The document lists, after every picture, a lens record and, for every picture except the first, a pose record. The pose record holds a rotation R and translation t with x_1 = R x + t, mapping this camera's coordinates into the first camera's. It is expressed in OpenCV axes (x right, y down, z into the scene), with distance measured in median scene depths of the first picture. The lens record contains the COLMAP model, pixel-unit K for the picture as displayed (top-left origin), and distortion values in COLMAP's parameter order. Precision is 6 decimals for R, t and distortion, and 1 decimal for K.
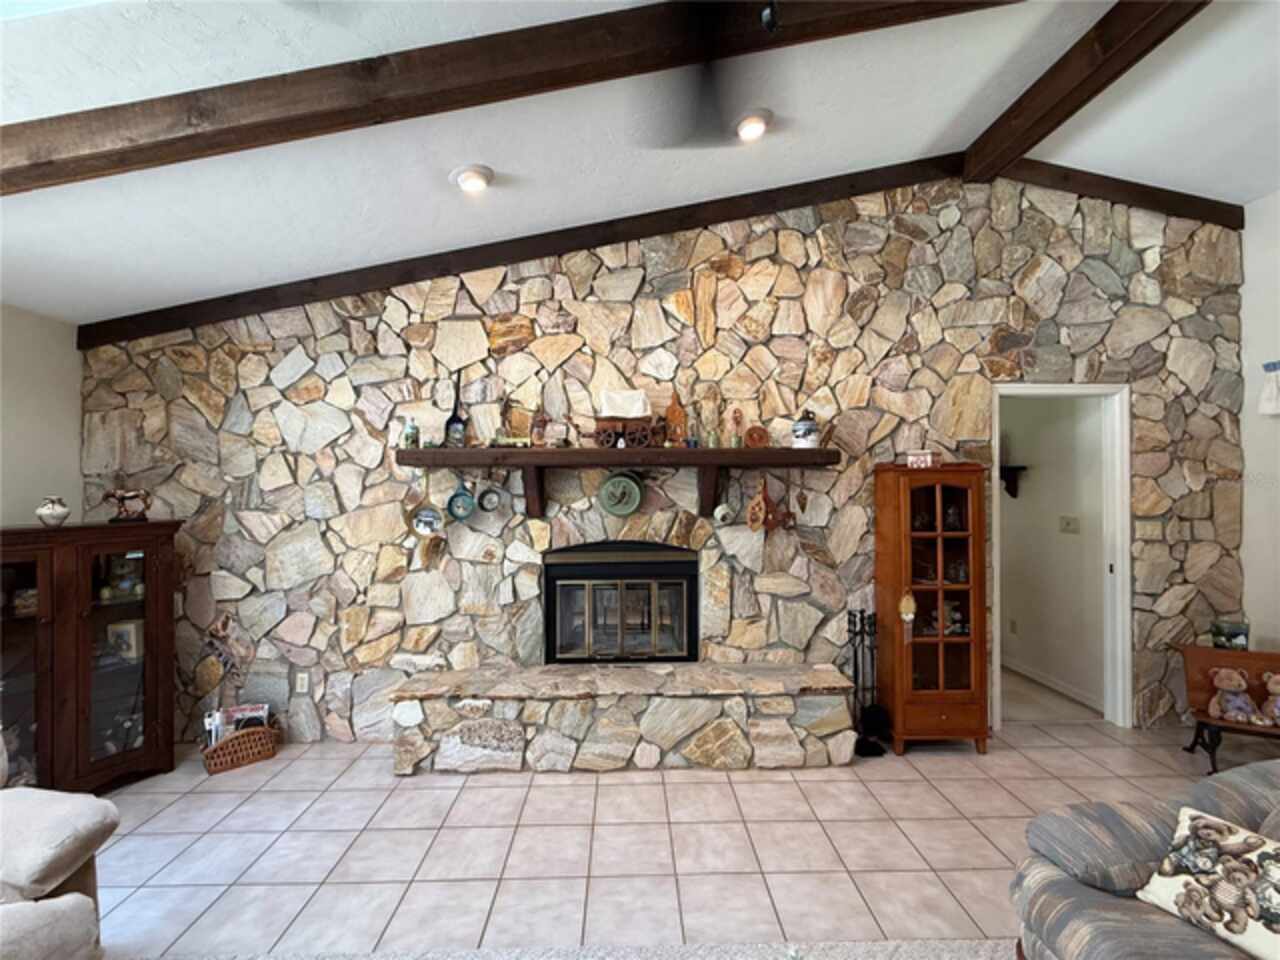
lens RADIAL K [[566.9, 0, 642.7], [0, 566.9, 484.7], [0, 0, 1]] dist [0.000687, 0.000191]
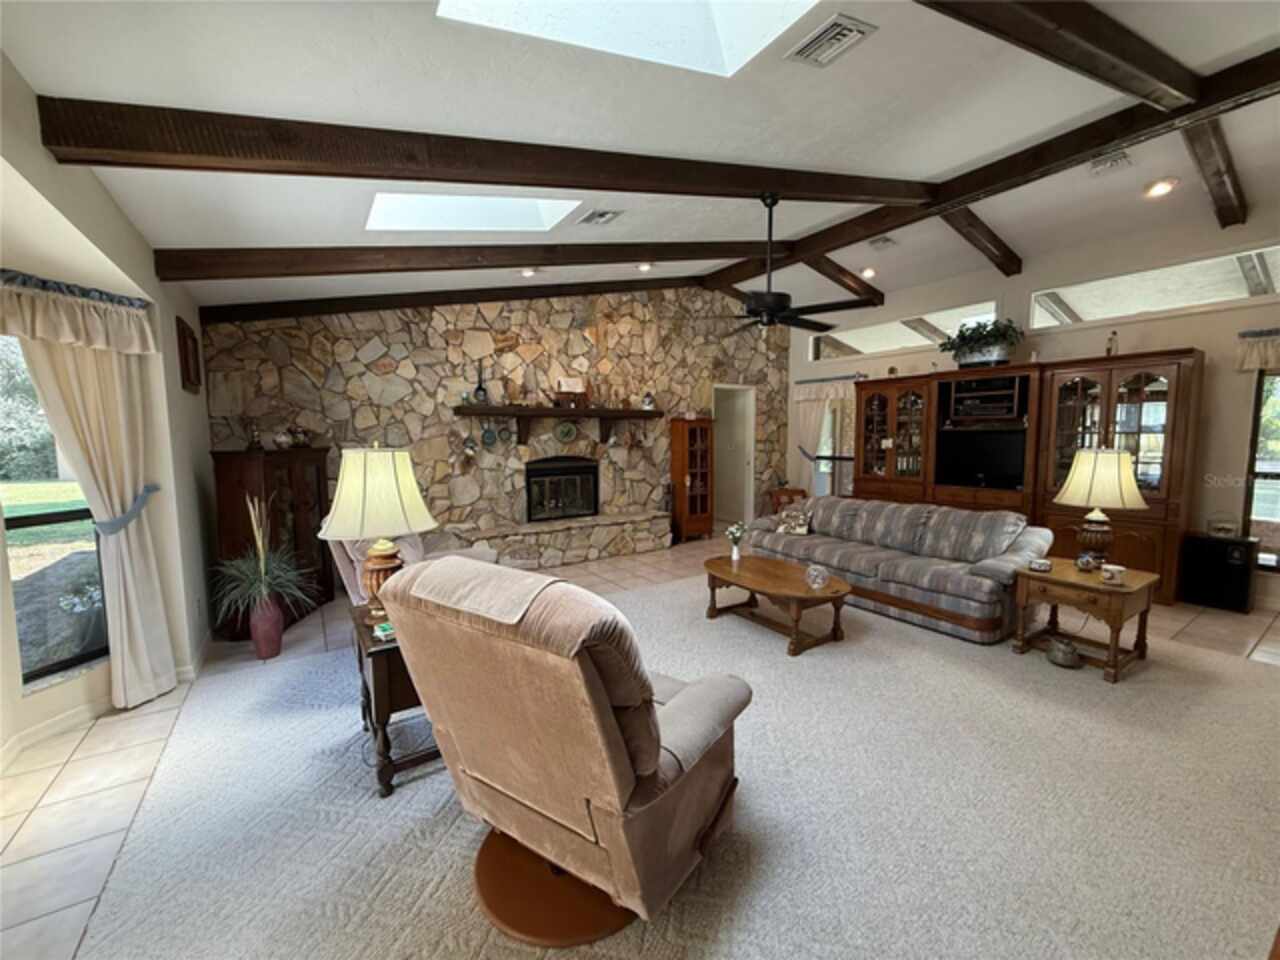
lens RADIAL K [[511.4, 0, 632.7], [0, 511.4, 480.9], [0, 0, 1]] dist [0.000117, 0.000423]
pose [[0.850792, -0.049320, 0.523182, -0.759932], [0.000343, 0.995638, 0.093300, 0.021475], [-0.525502, -0.079200, 0.847098, -0.608492]]
